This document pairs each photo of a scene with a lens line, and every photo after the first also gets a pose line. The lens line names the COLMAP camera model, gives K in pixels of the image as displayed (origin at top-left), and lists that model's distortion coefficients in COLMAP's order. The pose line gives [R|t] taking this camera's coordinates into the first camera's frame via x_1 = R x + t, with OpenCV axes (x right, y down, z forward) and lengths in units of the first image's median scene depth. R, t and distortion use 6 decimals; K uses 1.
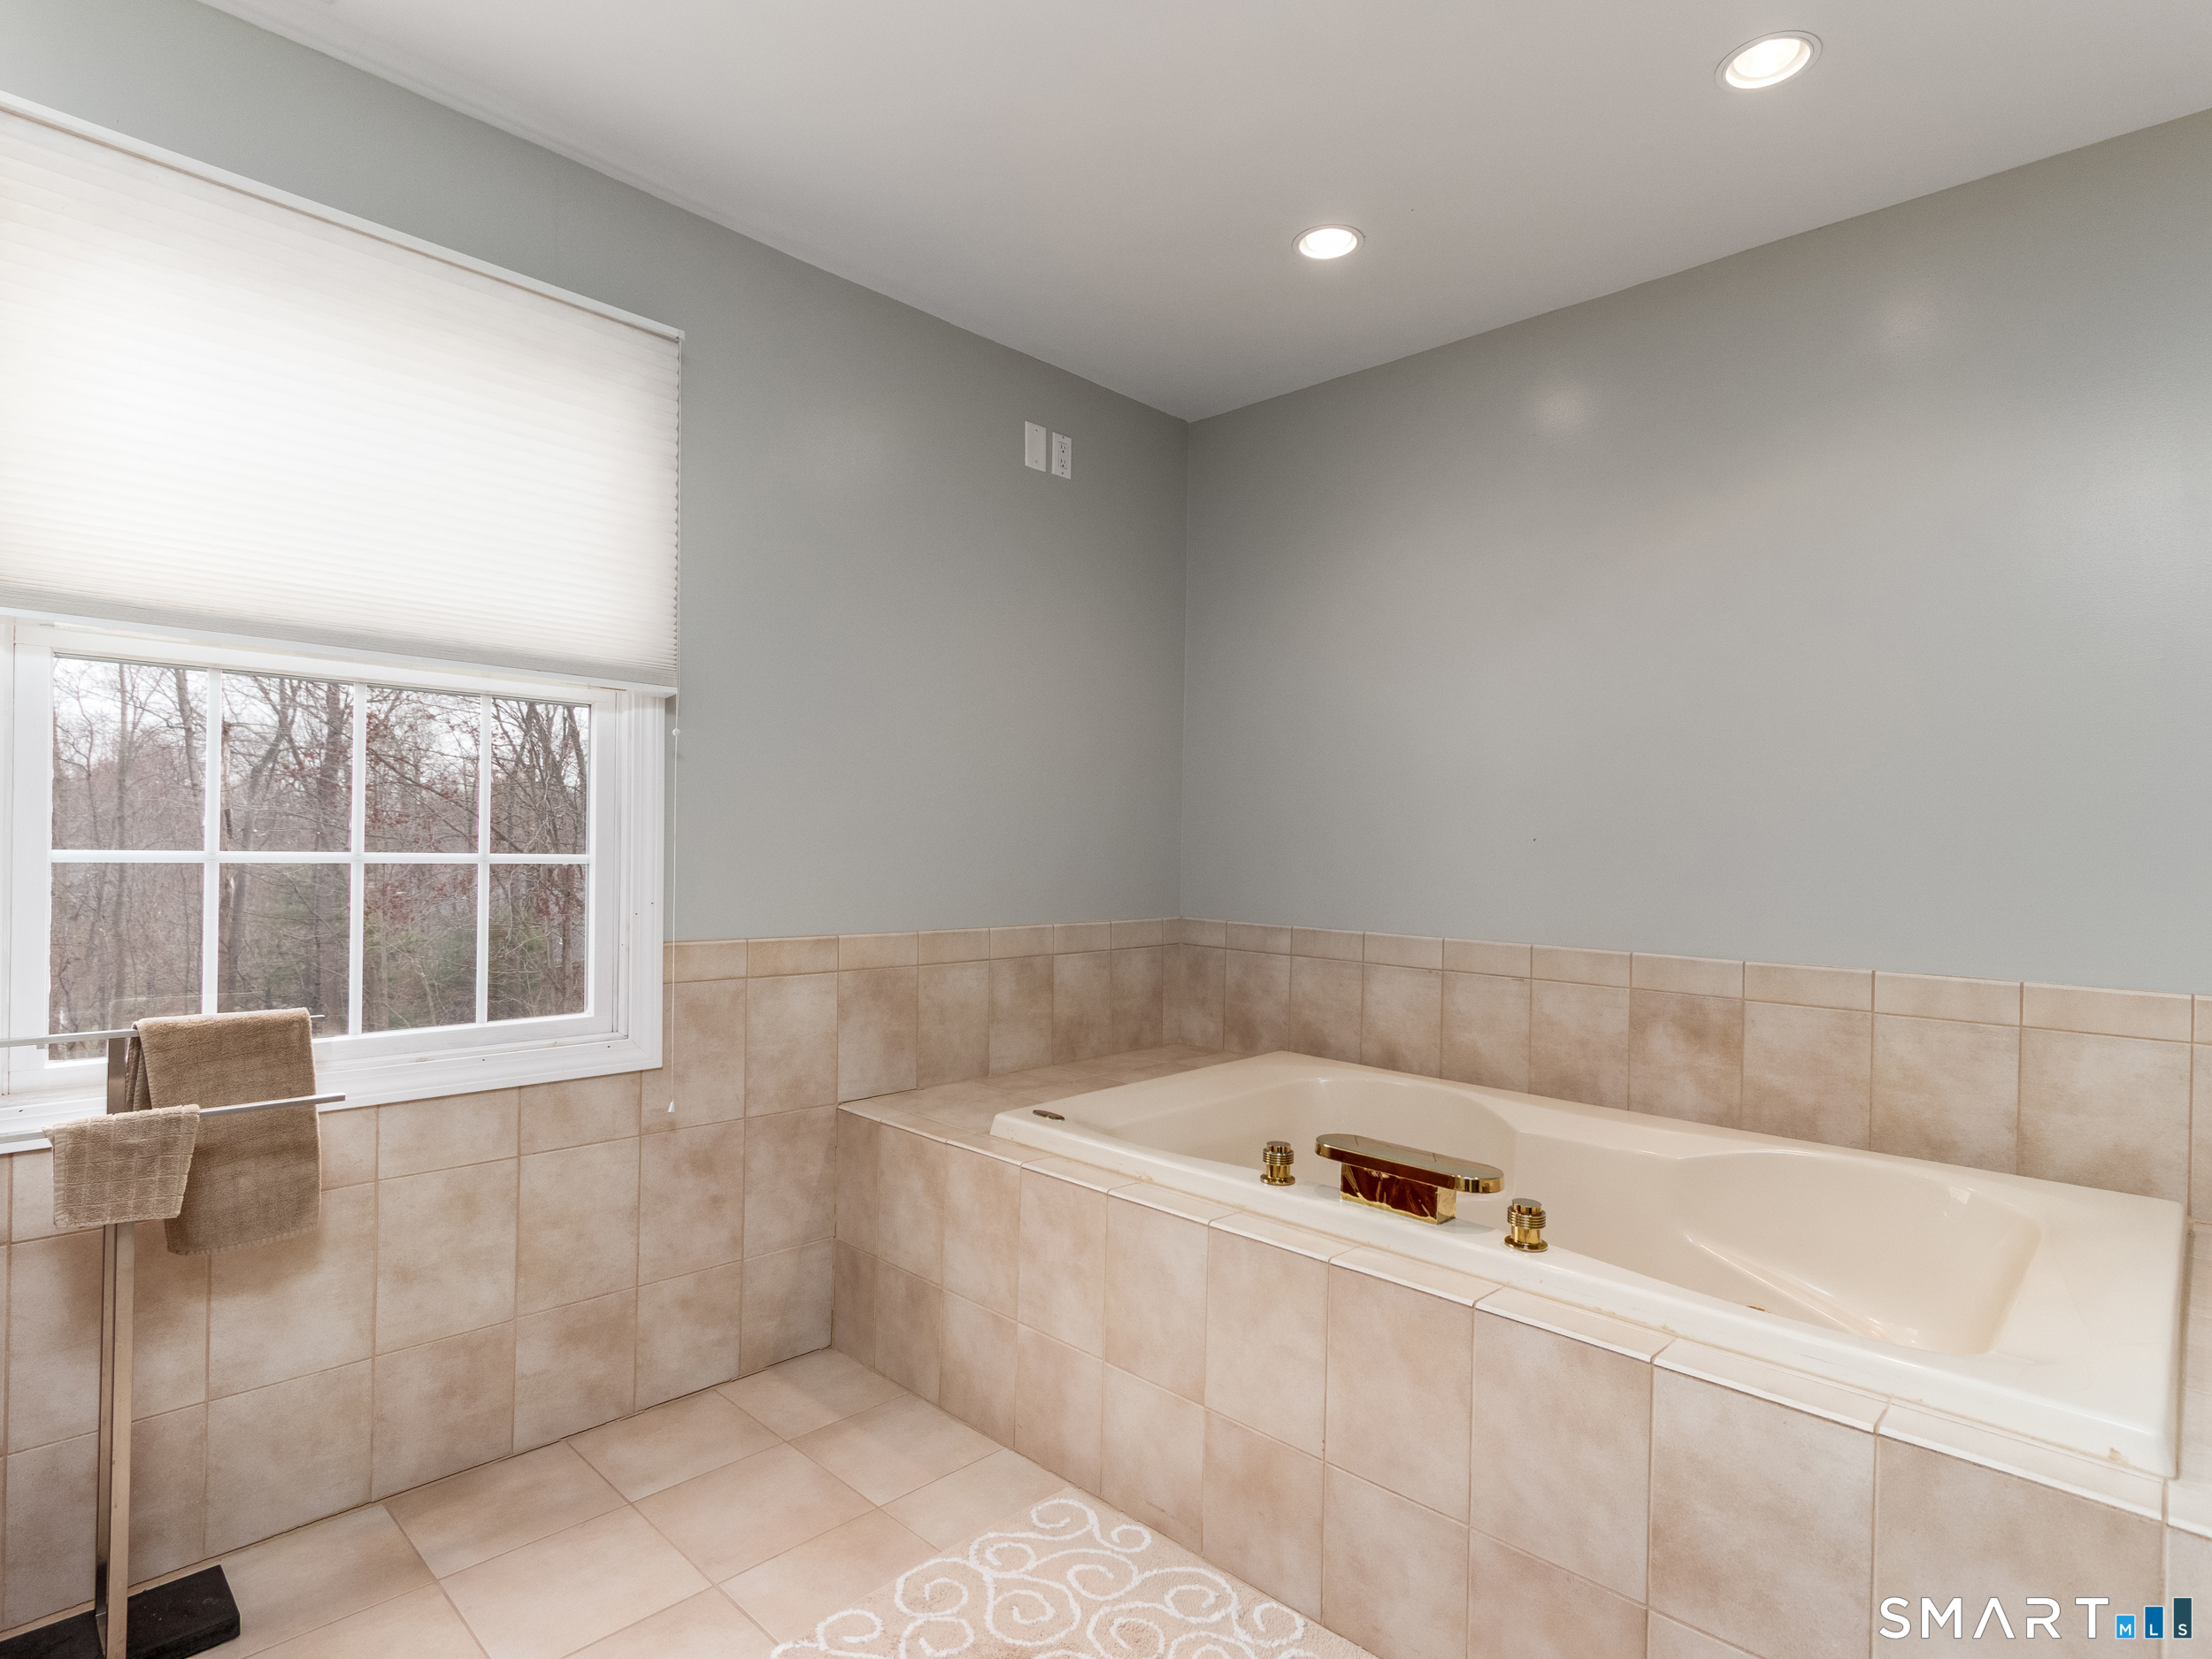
lens RADIAL K [[1153.7, 0, 1110.6], [0, 1153.7, 838.0], [0, 0, 1]] dist [-0.001089, 0.001937]
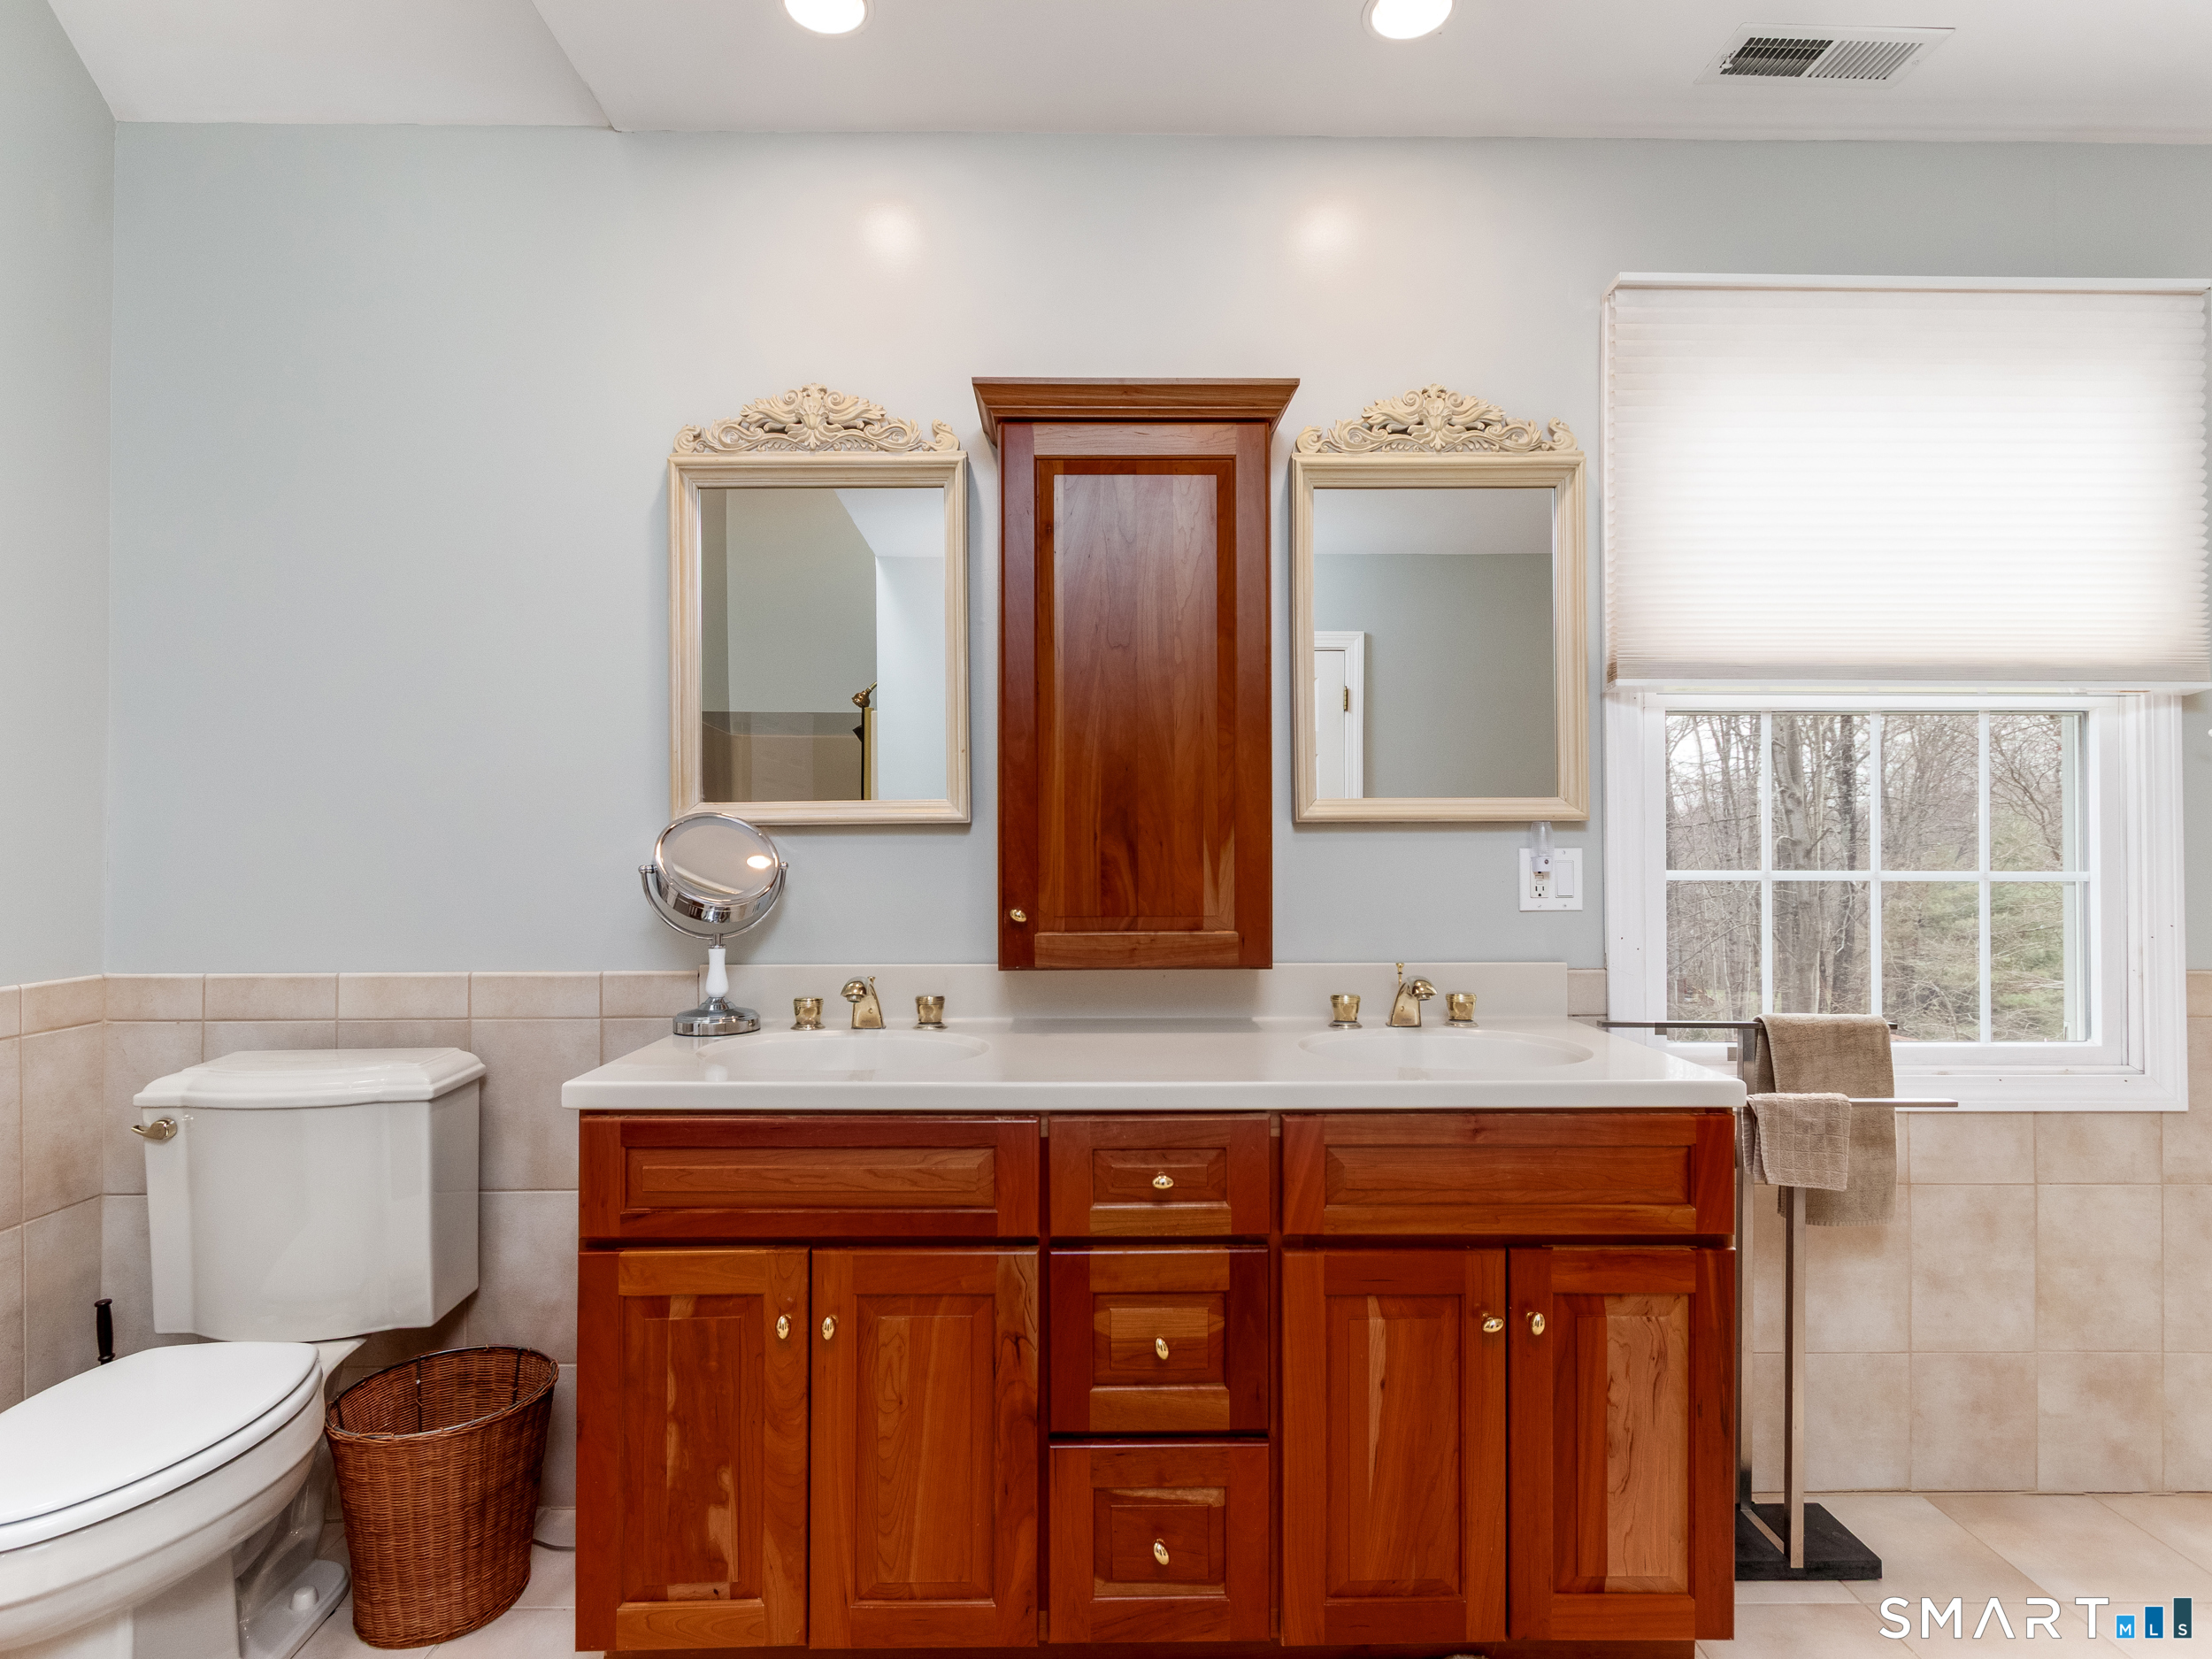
lens RADIAL K [[1153.7, 0, 1103.5], [0, 1153.7, 844.9], [0, 0, 1]] dist [-0.001089, 0.001937]
pose [[0.695273, -0.022109, -0.718406, -0.364834], [0.018101, 0.999748, -0.013249, -0.010094], [0.718518, -0.003792, 0.695498, -0.240880]]
